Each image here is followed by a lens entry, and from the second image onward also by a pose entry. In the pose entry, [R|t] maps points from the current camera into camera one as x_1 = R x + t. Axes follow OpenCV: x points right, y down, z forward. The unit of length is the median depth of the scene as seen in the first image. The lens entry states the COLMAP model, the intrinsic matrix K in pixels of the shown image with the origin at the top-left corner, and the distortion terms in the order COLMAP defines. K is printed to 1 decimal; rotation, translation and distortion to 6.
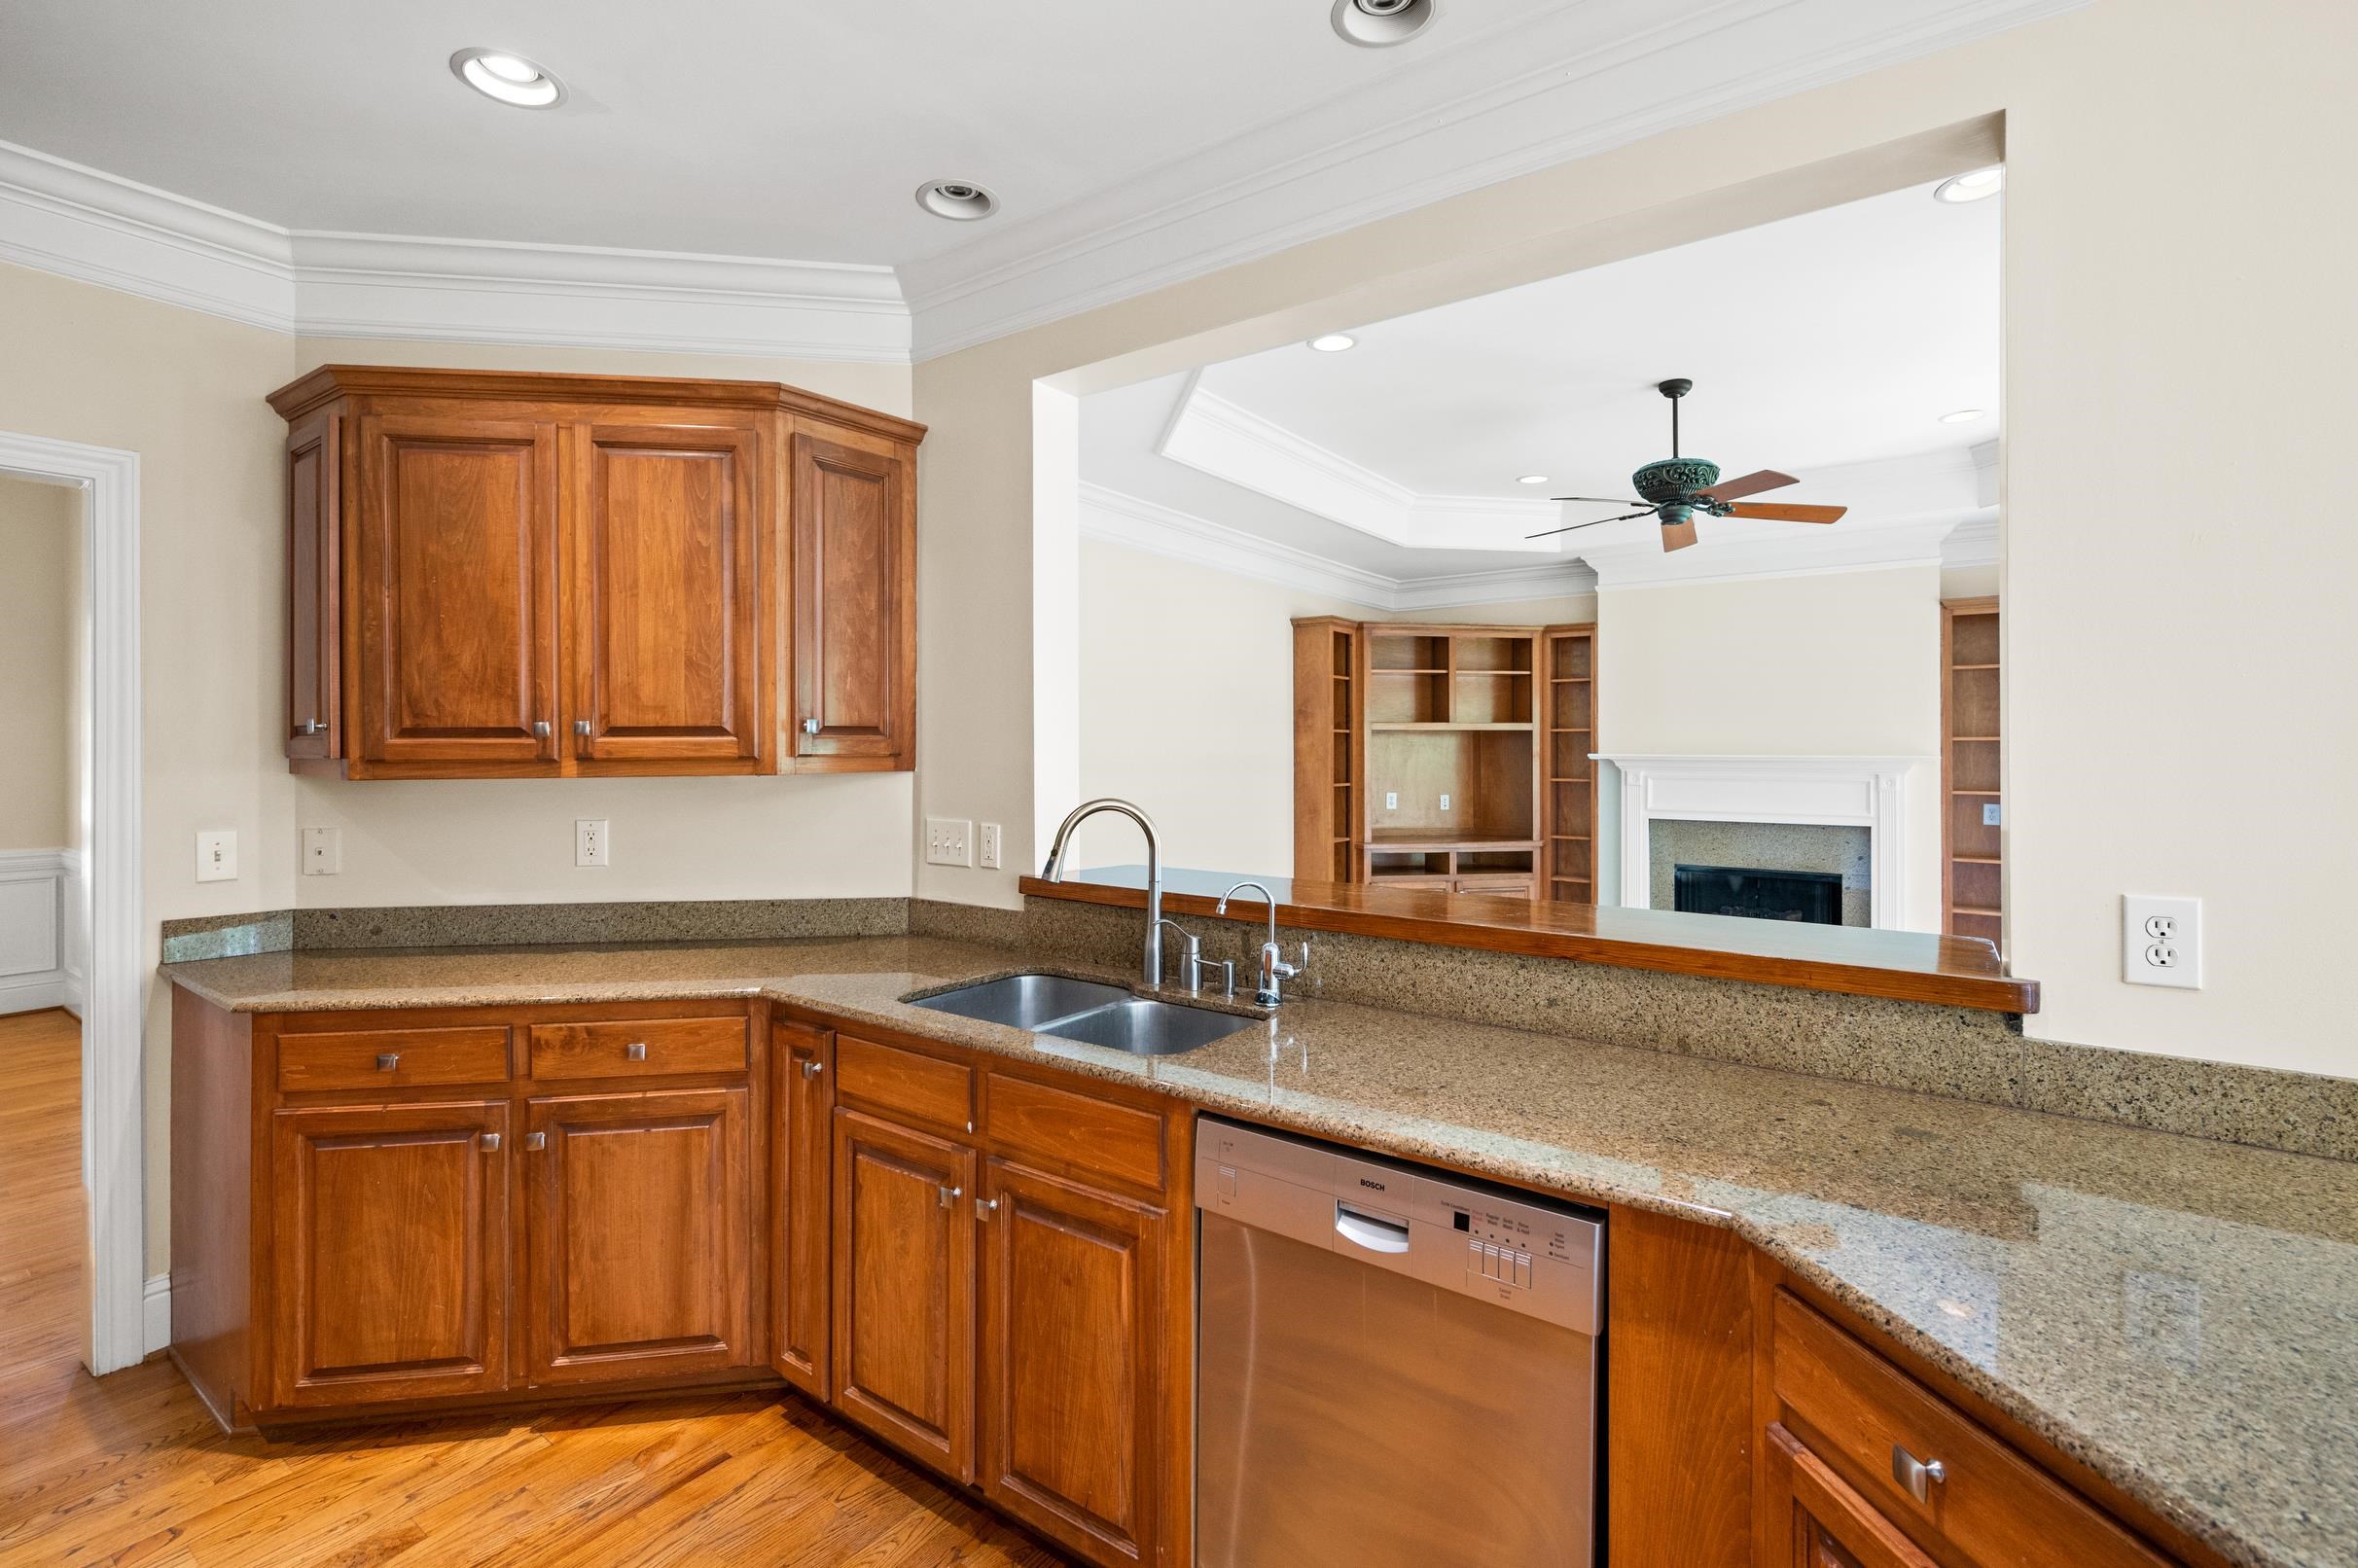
lens RADIAL K [[1059.8, 0, 1179.6], [0, 1059.8, 746.9], [0, 0, 1]] dist [0.003367, 0.000180]
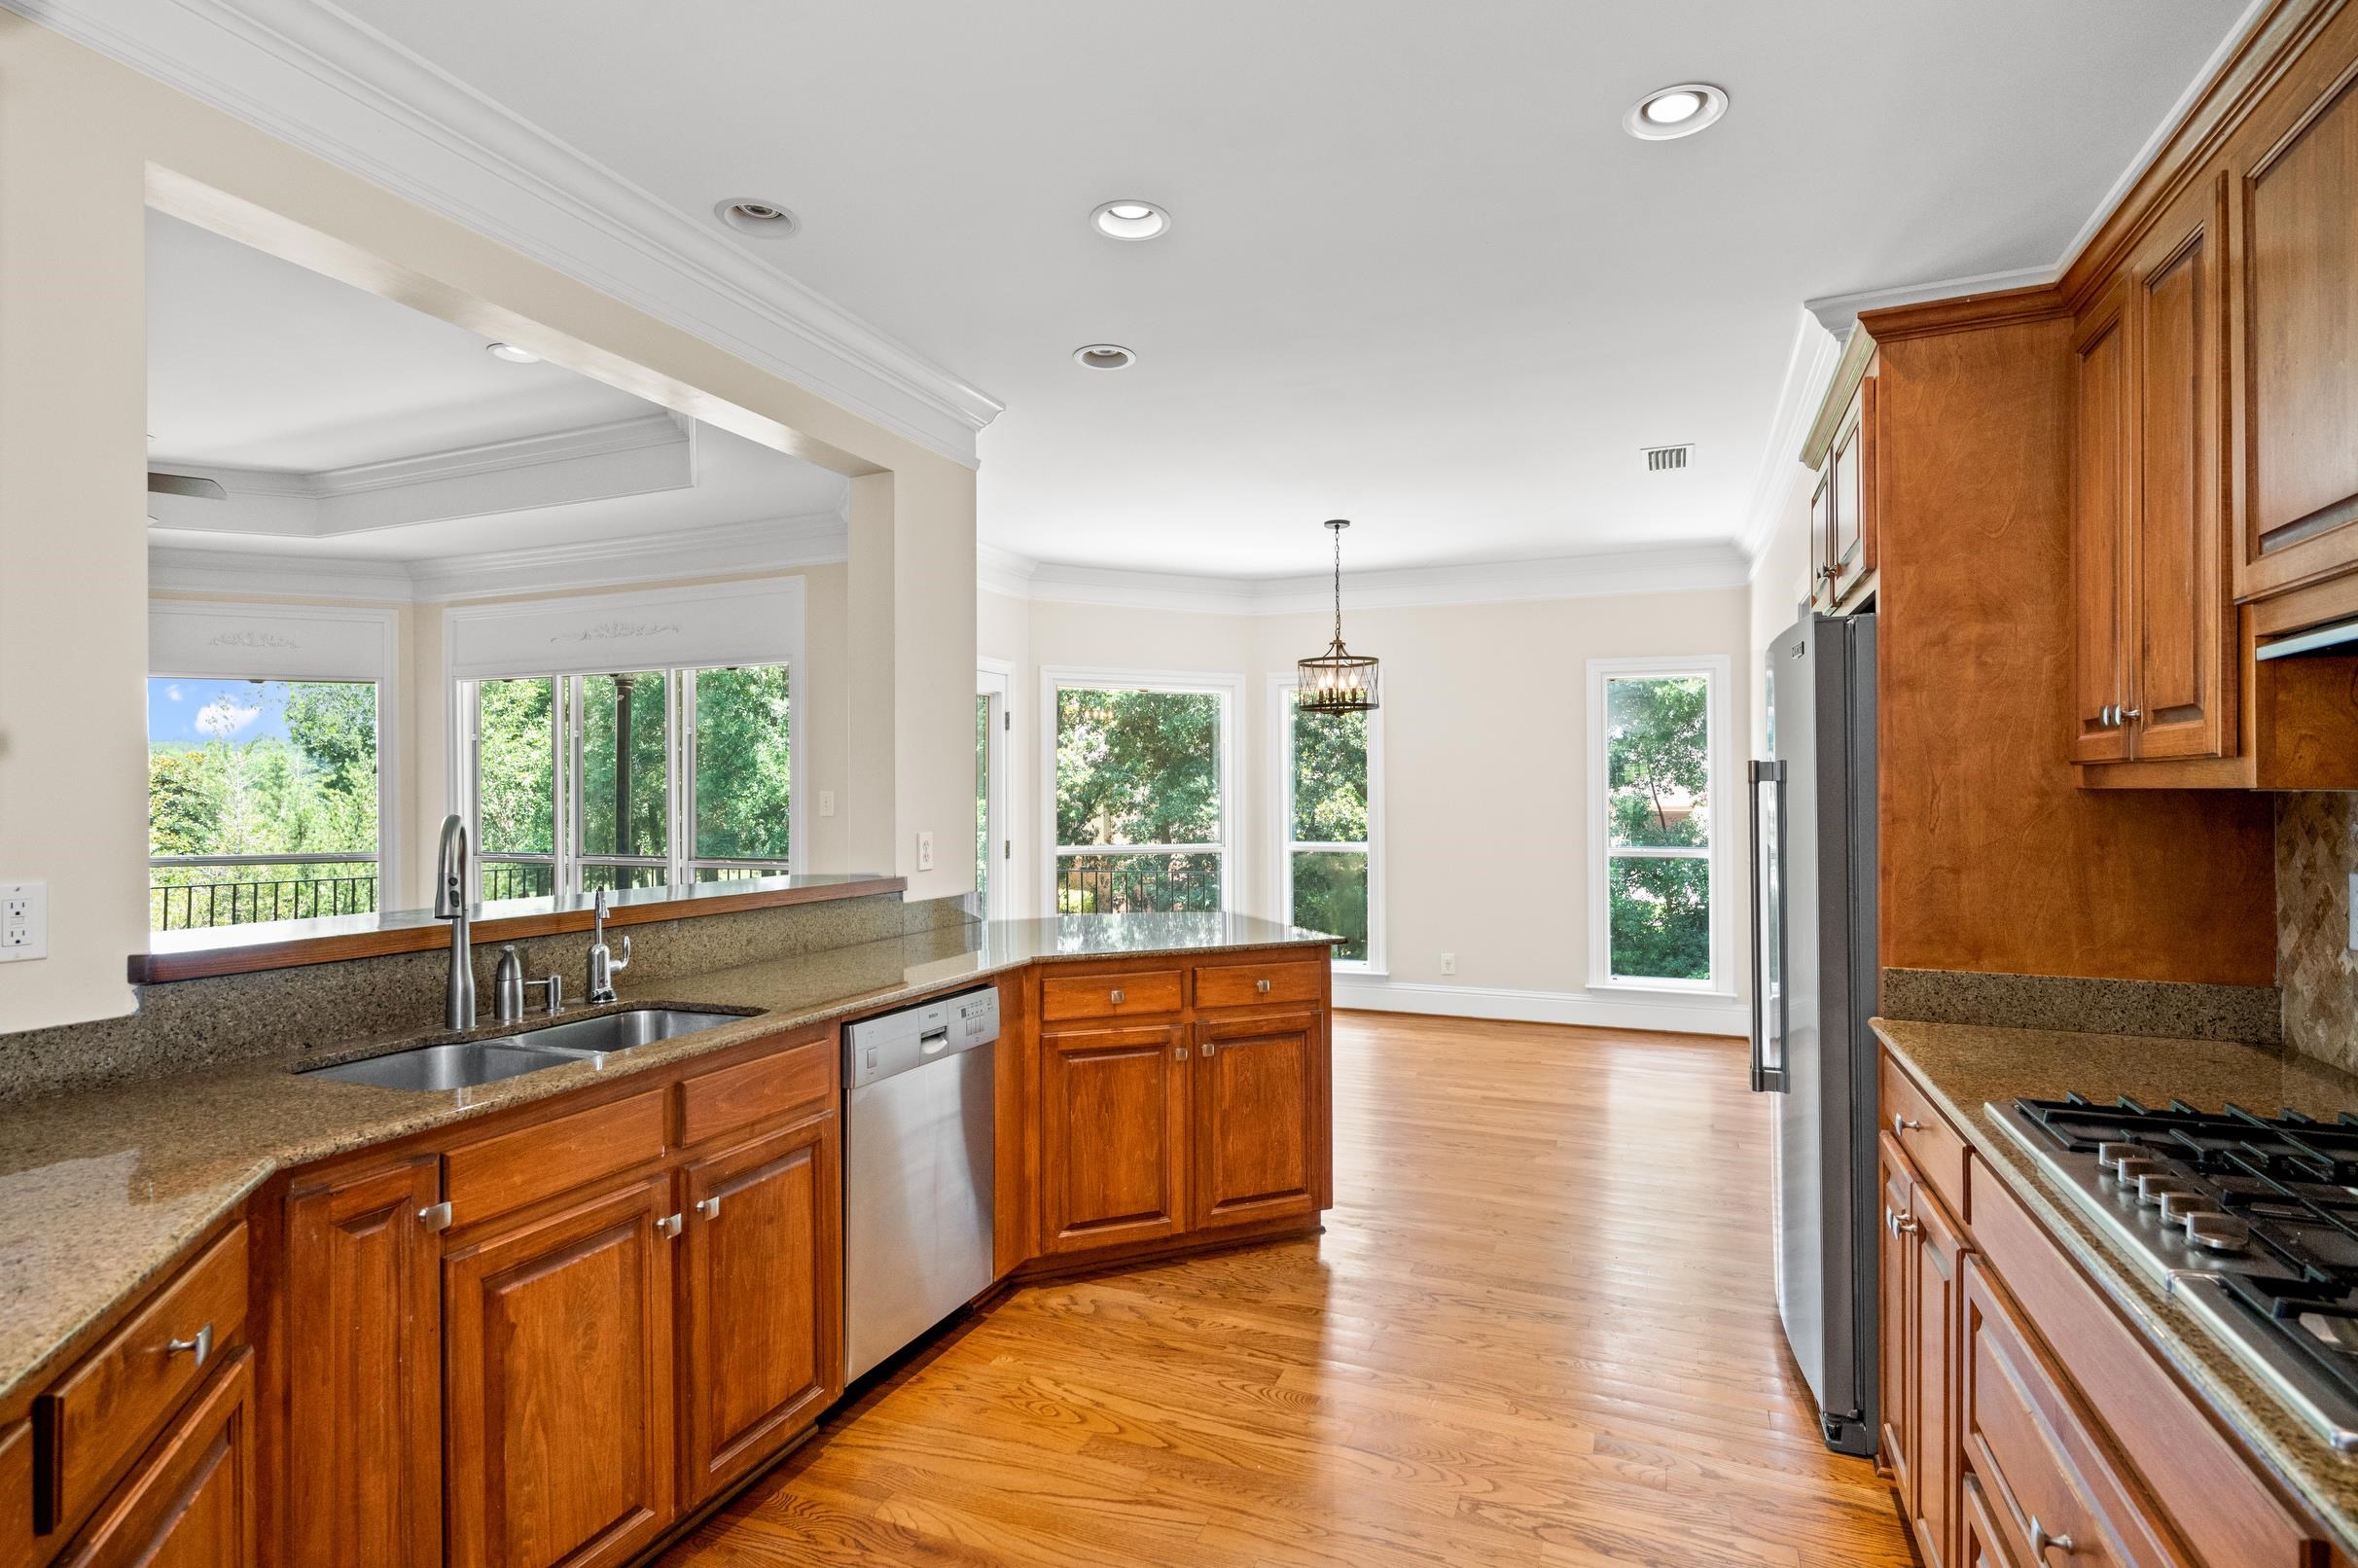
lens RADIAL K [[1154.2, 0, 1187.2], [0, 1154.2, 787.2], [0, 0, 1]] dist [0.004718, 0.000339]
pose [[-0.230437, 0.003540, 0.973081, -0.417713], [0.001021, 0.999994, -0.003396, 0.011049], [-0.973087, 0.000211, -0.230439, 0.246287]]
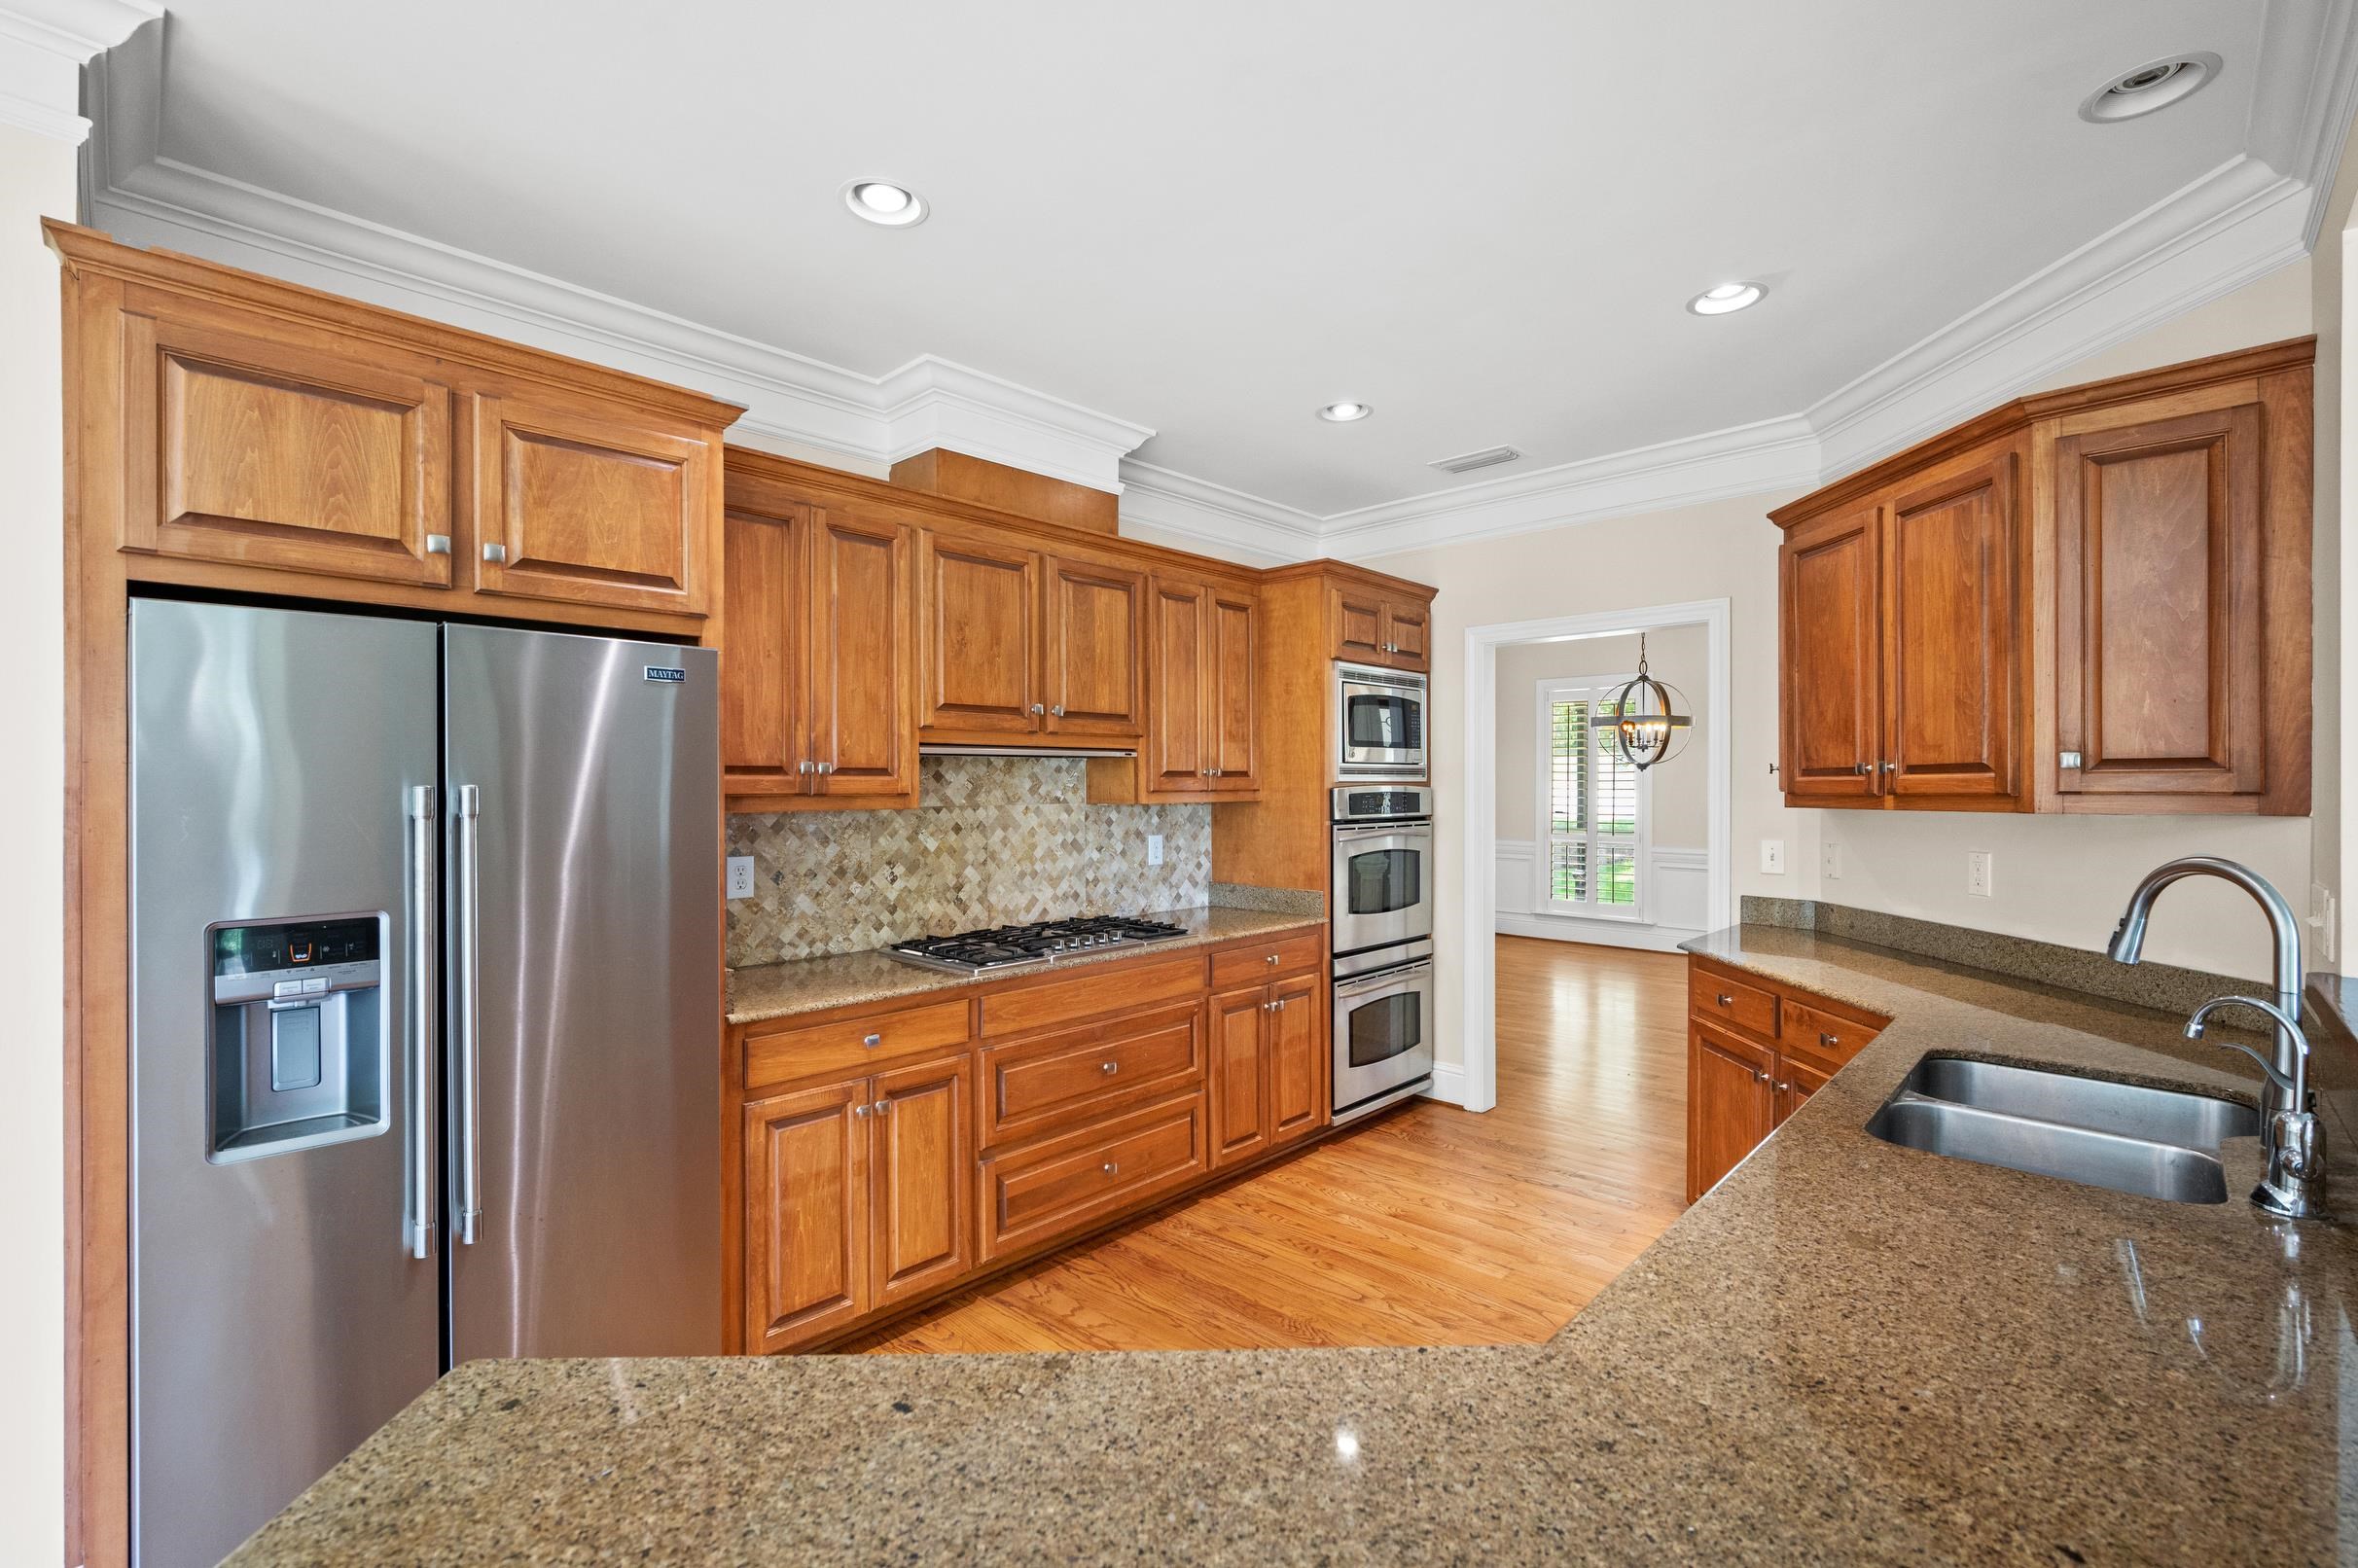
lens RADIAL K [[1035.8, 0, 1178.8], [0, 1035.8, 783.0], [0, 0, 1]] dist [-0.000885, 0.000101]
pose [[-0.135793, 0.000457, -0.990737, 0.256499], [0.001718, 0.999998, 0.000226, -0.000785], [0.990736, -0.001671, -0.135793, 0.154513]]
